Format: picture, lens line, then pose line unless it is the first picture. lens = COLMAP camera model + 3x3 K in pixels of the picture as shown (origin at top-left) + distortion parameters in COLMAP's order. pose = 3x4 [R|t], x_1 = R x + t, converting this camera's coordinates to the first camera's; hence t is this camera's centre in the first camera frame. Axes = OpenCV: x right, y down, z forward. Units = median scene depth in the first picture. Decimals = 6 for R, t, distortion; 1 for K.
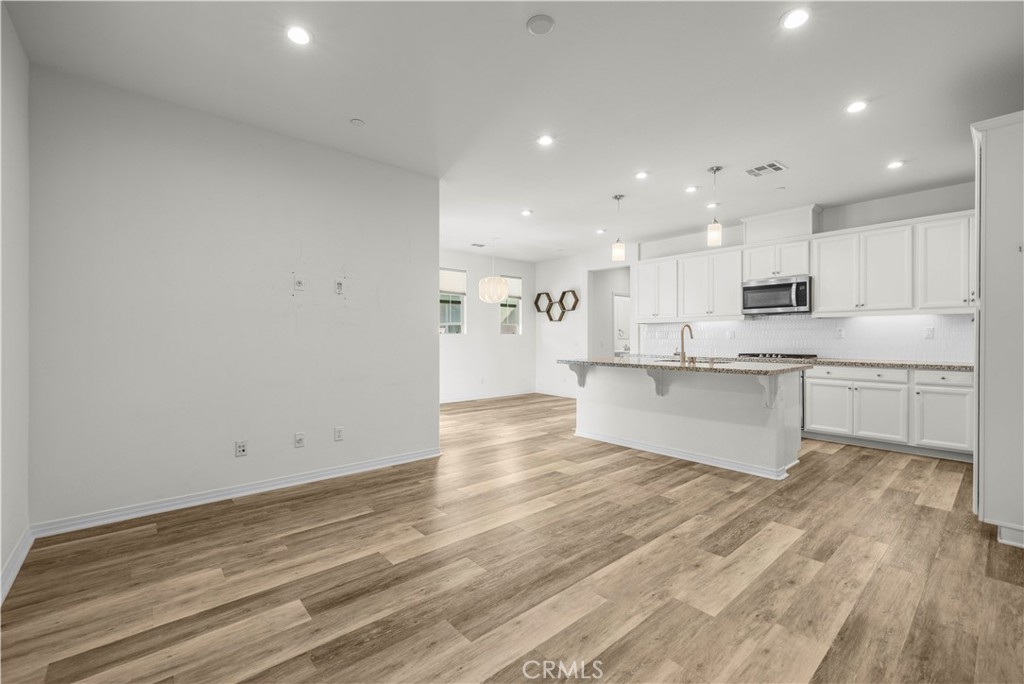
lens RADIAL K [[430.9, 0, 514.6], [0, 430.9, 338.1], [0, 0, 1]] dist [0.000469, -0.000220]
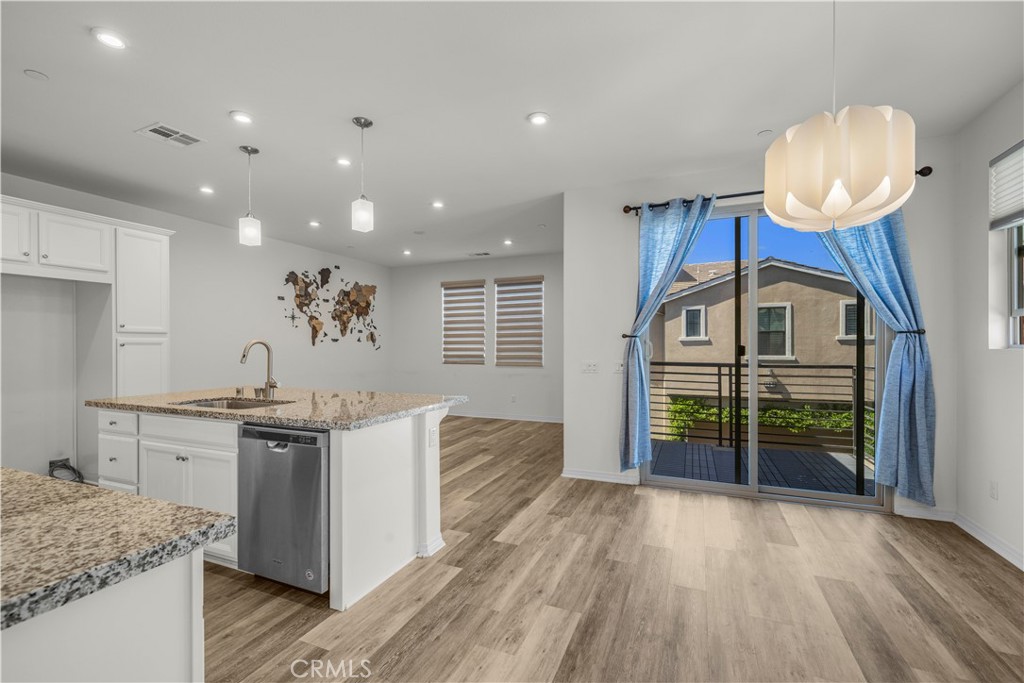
lens RADIAL K [[437.8, 0, 522.8], [0, 437.8, 342.3], [0, 0, 1]] dist [0.000341, -0.000104]
pose [[-0.890054, -0.000398, -0.455856, 0.590146], [0.003457, 0.999965, -0.007624, -0.039231], [0.455843, -0.008362, -0.890021, 3.006238]]
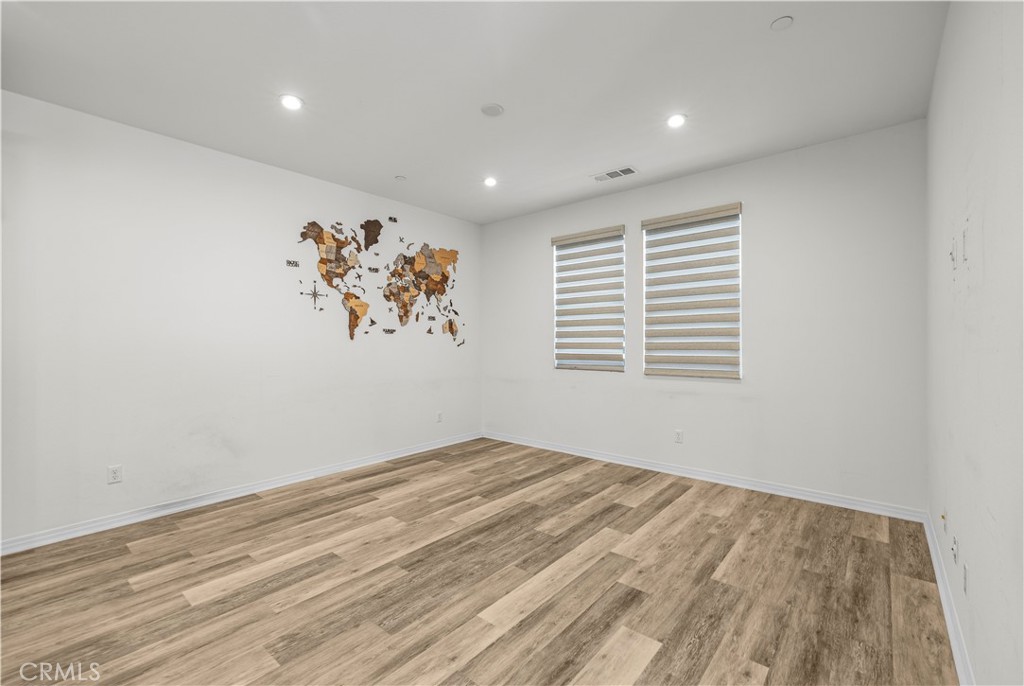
lens RADIAL K [[438.9, 0, 517.5], [0, 438.9, 336.1], [0, 0, 1]] dist [0.000113, 0.000003]
pose [[-0.987268, 0.001679, -0.159058, 0.163607], [0.003670, 0.999919, -0.012227, -0.033425], [0.159025, -0.012655, -0.987193, 1.903909]]
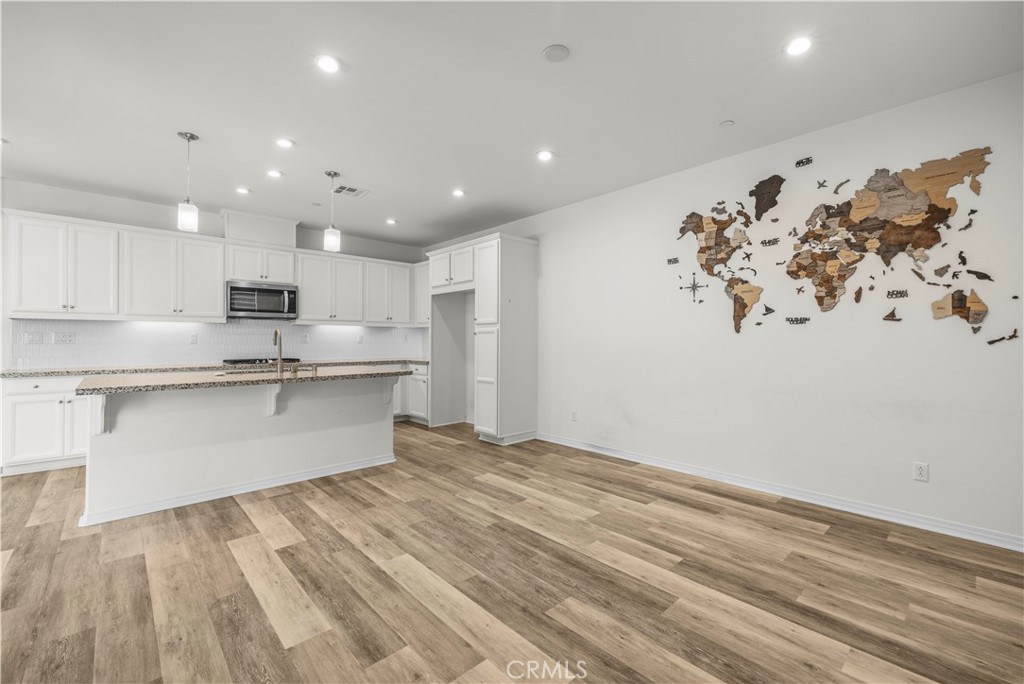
lens RADIAL K [[430.9, 0, 514.6], [0, 430.9, 338.1], [0, 0, 1]] dist [0.000469, -0.000220]
pose [[-0.031729, 0.004481, 0.999486, -0.819155], [-0.003282, 0.999984, -0.004588, -0.018299], [-0.999491, -0.003426, -0.031714, 0.938458]]
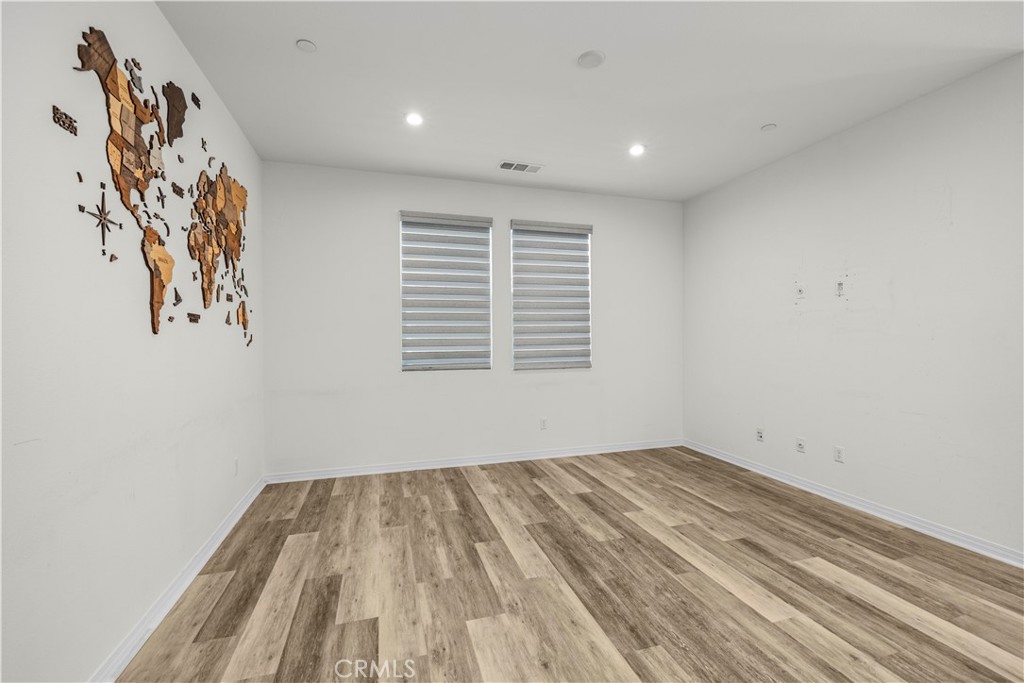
lens RADIAL K [[430.9, 0, 514.6], [0, 430.9, 337.6], [0, 0, 1]] dist [0.000469, -0.000220]
pose [[-0.404972, 0.003761, -0.914321, 0.929419], [0.008005, 0.999968, 0.000568, -0.031749], [0.914294, -0.007089, -0.404989, 1.040492]]
